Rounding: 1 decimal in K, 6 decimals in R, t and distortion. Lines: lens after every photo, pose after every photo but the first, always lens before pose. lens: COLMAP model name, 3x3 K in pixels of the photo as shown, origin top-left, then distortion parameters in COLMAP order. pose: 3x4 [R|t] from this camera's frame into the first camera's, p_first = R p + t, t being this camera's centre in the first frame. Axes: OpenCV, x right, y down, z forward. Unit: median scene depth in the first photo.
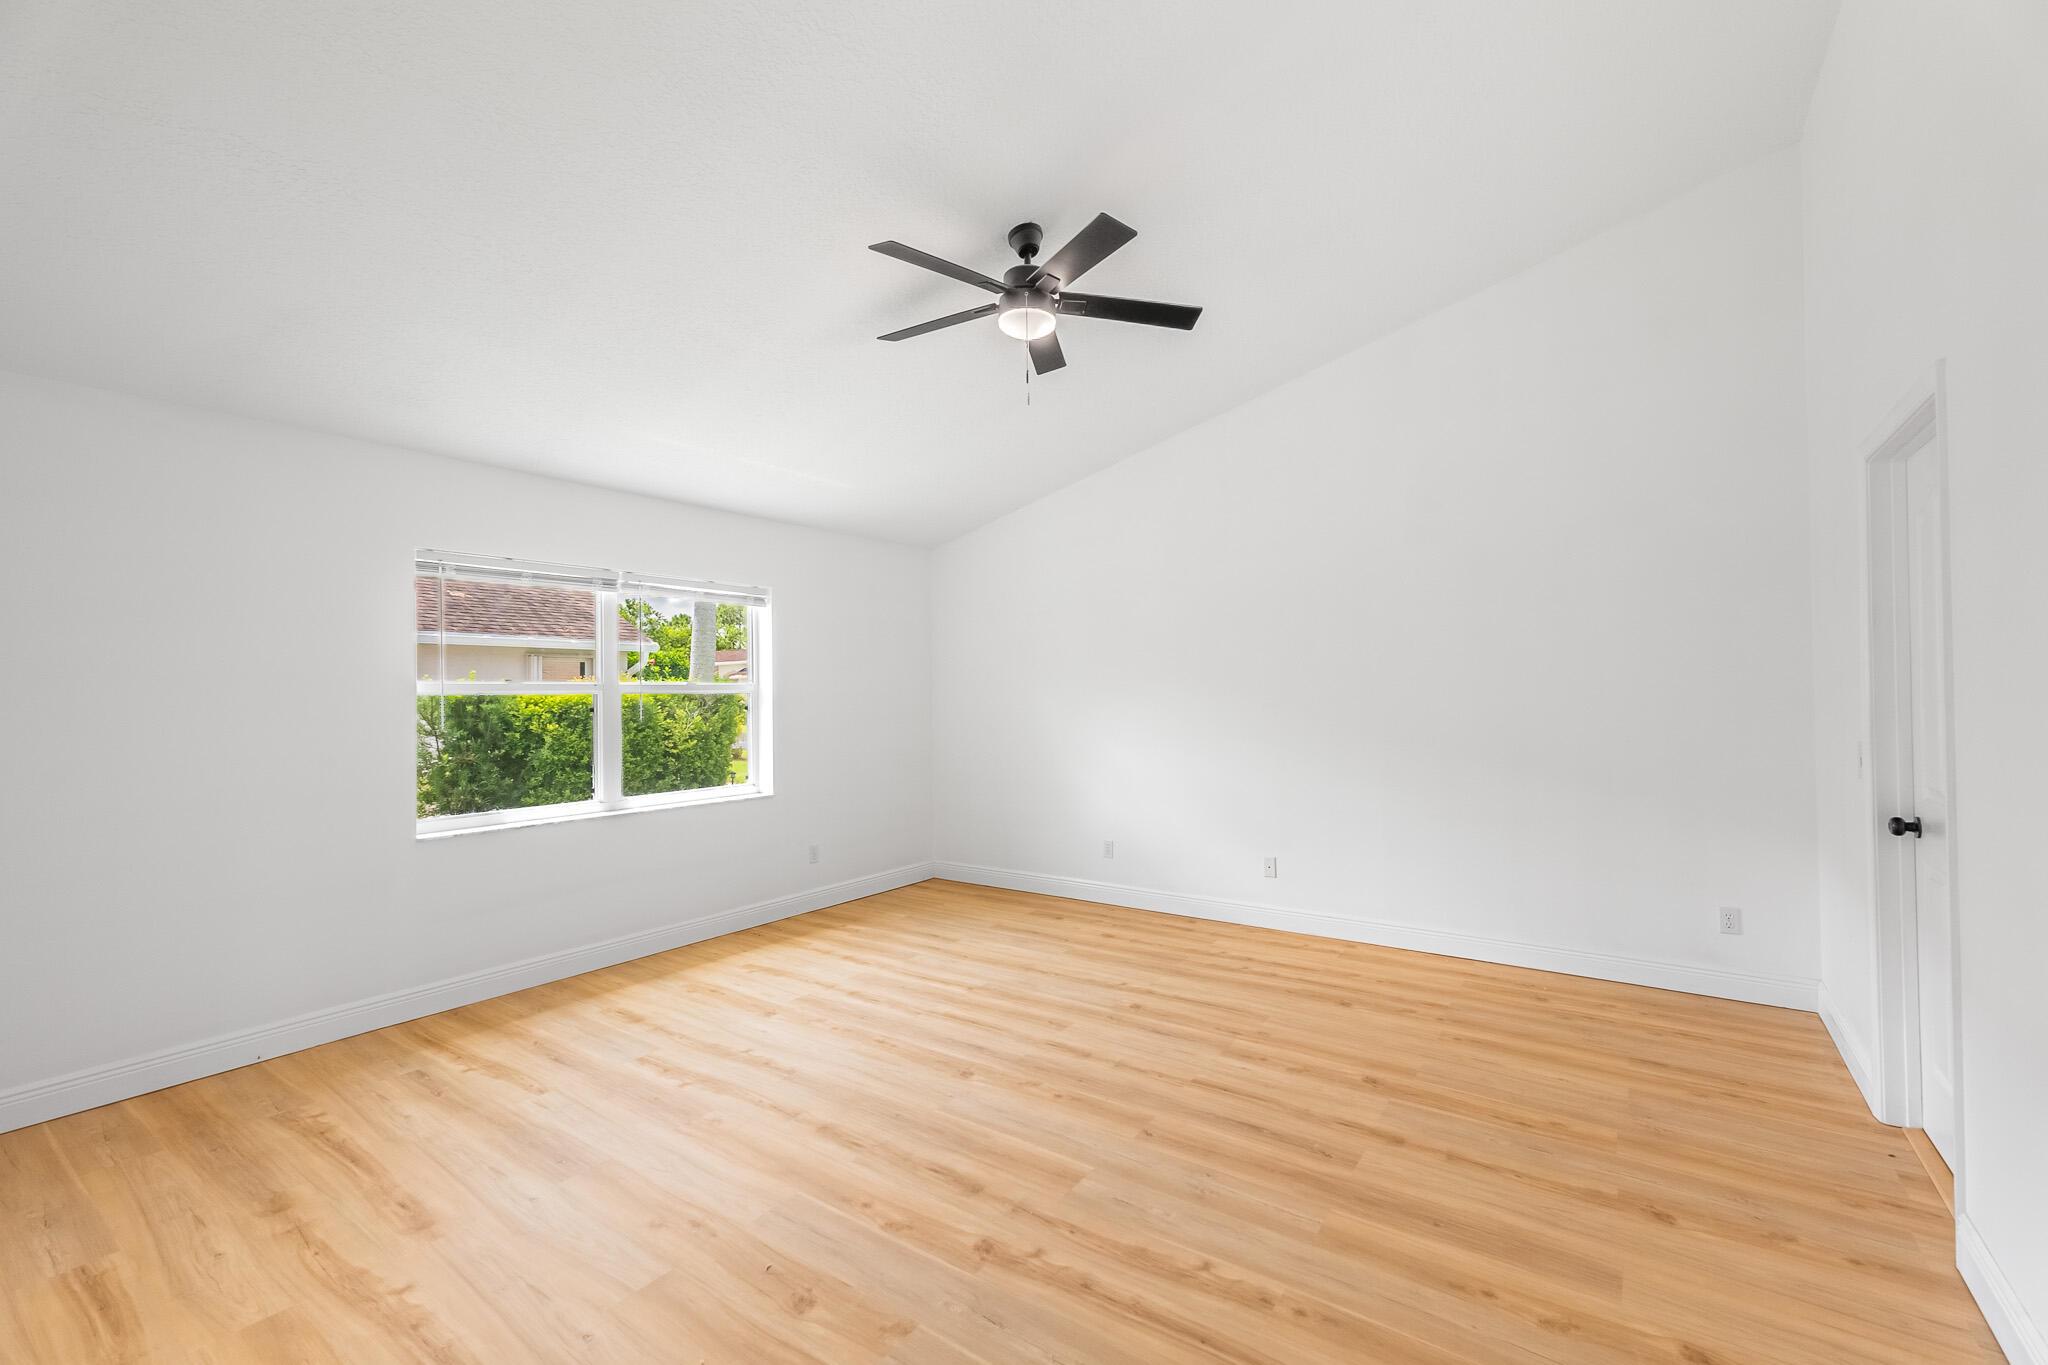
lens RADIAL K [[860.1, 0, 1036.3], [0, 860.1, 686.0], [0, 0, 1]] dist [0.008960, -0.000011]
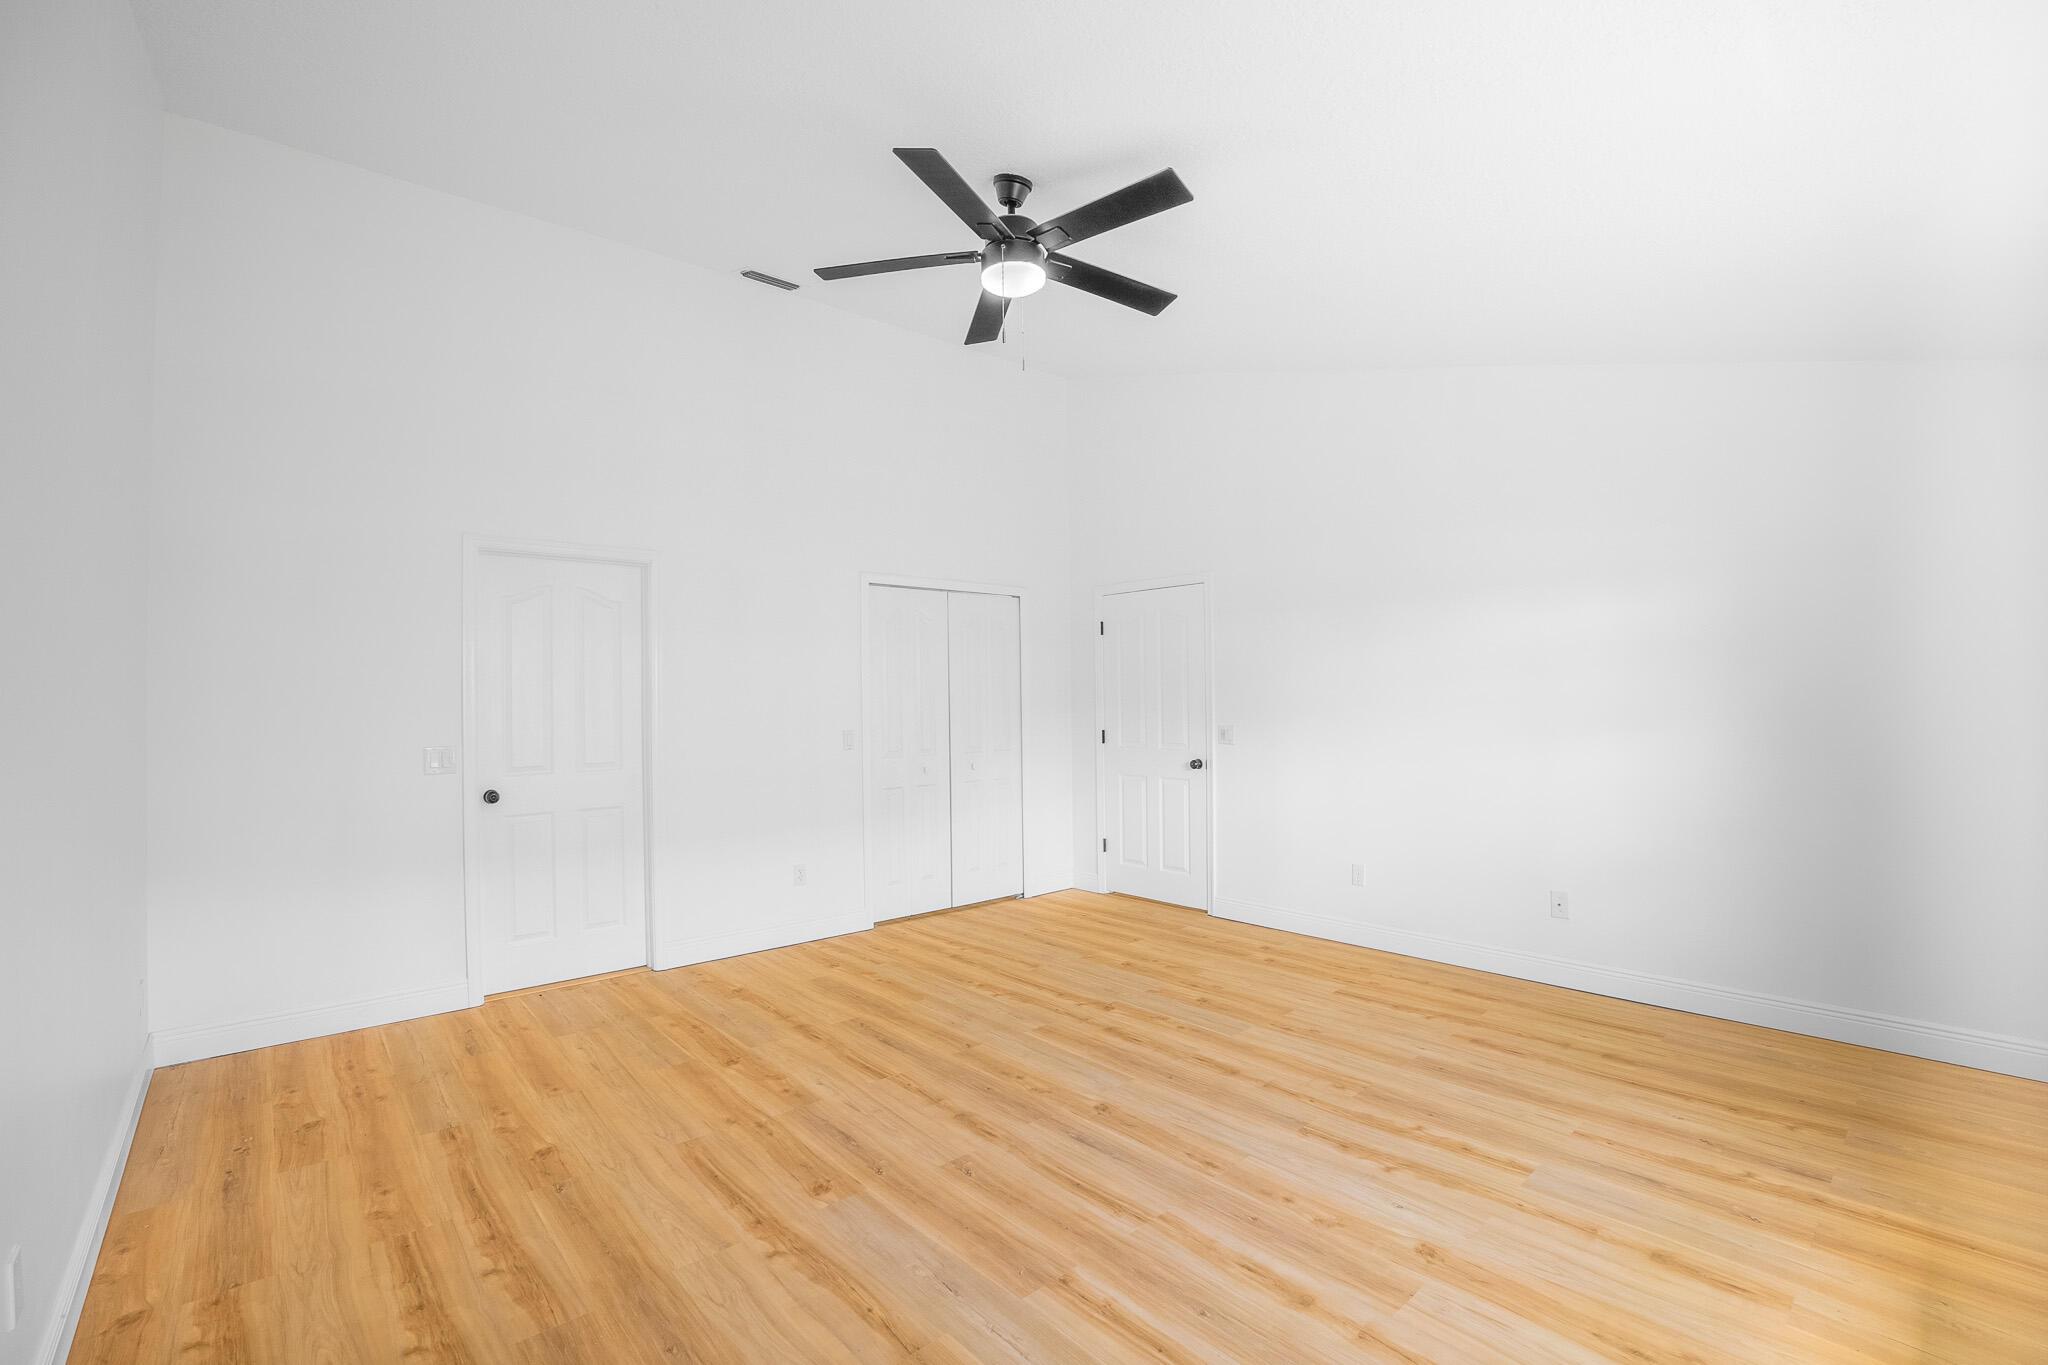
lens RADIAL K [[860.1, 0, 1036.3], [0, 860.1, 686.0], [0, 0, 1]] dist [0.008960, -0.000011]
pose [[-0.972176, 0.023942, 0.233026, -0.238664], [0.017557, 0.999412, -0.029437, 0.026255], [-0.233594, -0.024526, -0.972025, 1.927928]]
